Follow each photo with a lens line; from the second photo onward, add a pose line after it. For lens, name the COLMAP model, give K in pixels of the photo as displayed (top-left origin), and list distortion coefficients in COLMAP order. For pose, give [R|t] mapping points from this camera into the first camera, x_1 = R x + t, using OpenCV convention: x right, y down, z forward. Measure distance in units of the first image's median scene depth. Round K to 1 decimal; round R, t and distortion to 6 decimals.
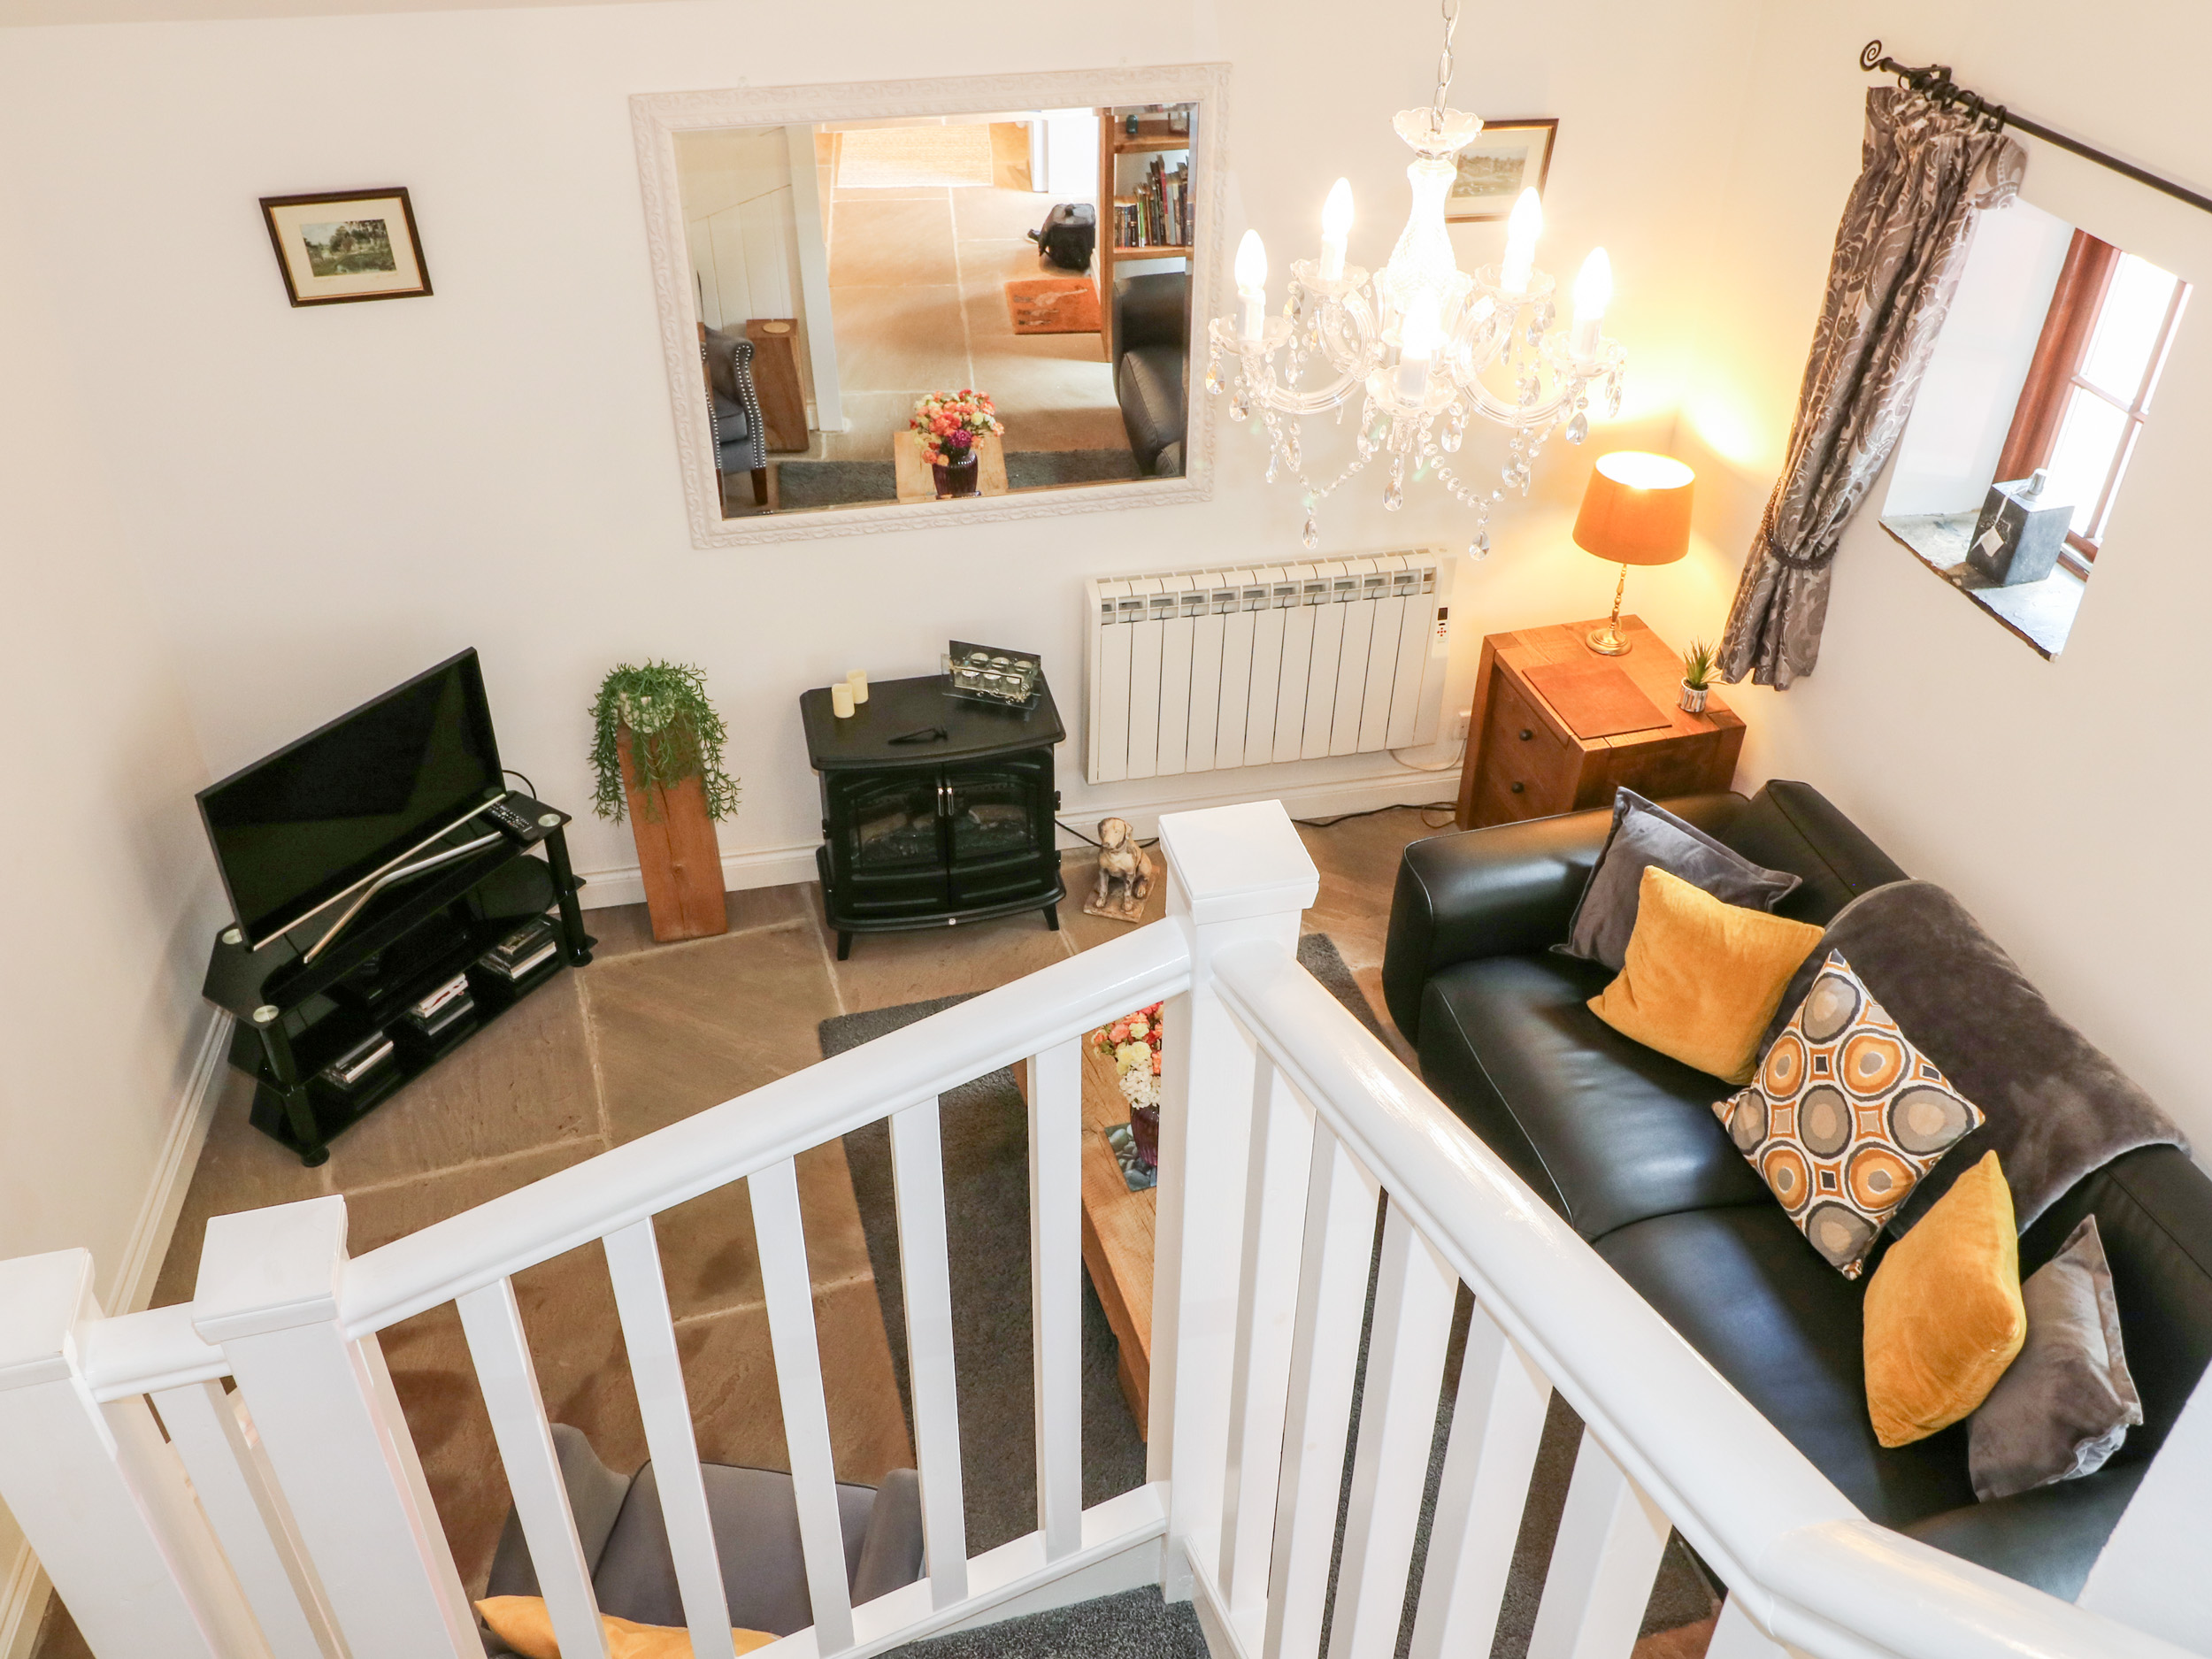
lens RADIAL K [[1763.7, 0, 1108.0], [0, 1763.7, 805.7], [0, 0, 1]] dist [0.004019, -0.011486]
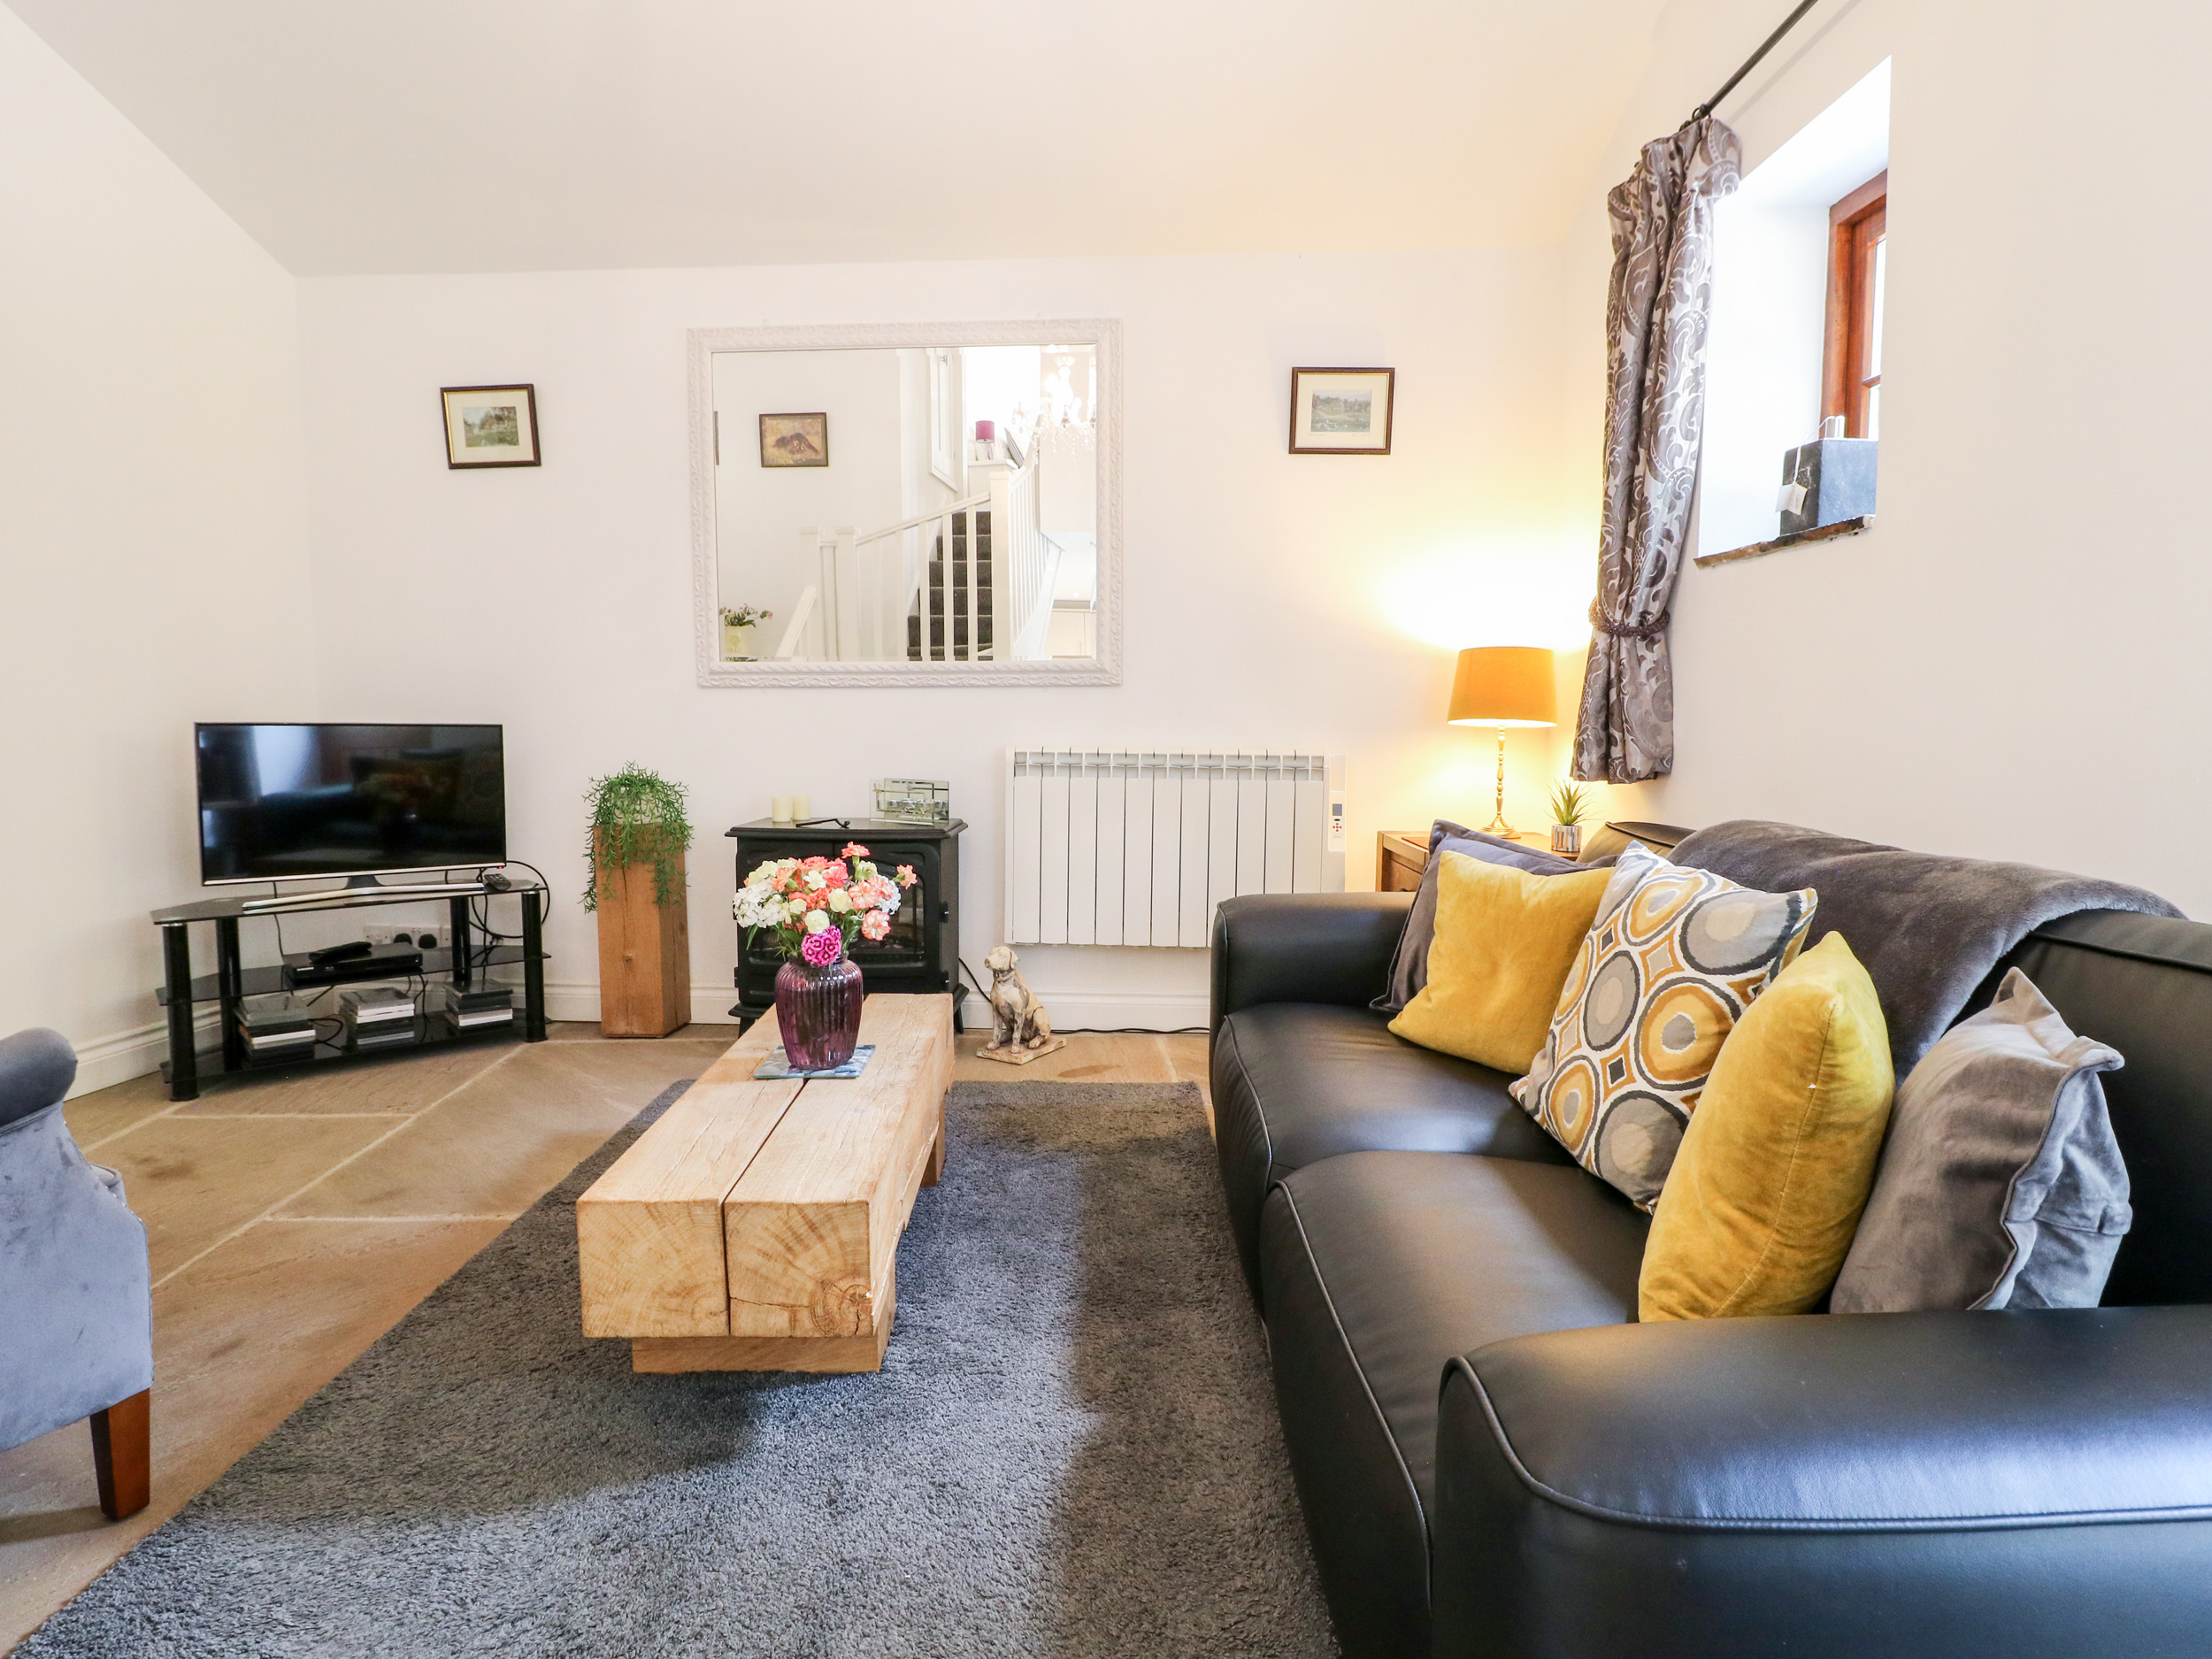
lens RADIAL K [[1144.7, 0, 1106.0], [0, 1144.7, 829.5], [0, 0, 1]] dist [-0.001008, -0.014591]
pose [[0.965154, 0.021770, -0.260775, 0.298056], [-0.151779, 0.858356, -0.490091, 0.339086], [0.213169, 0.512593, 0.831750, 0.491143]]
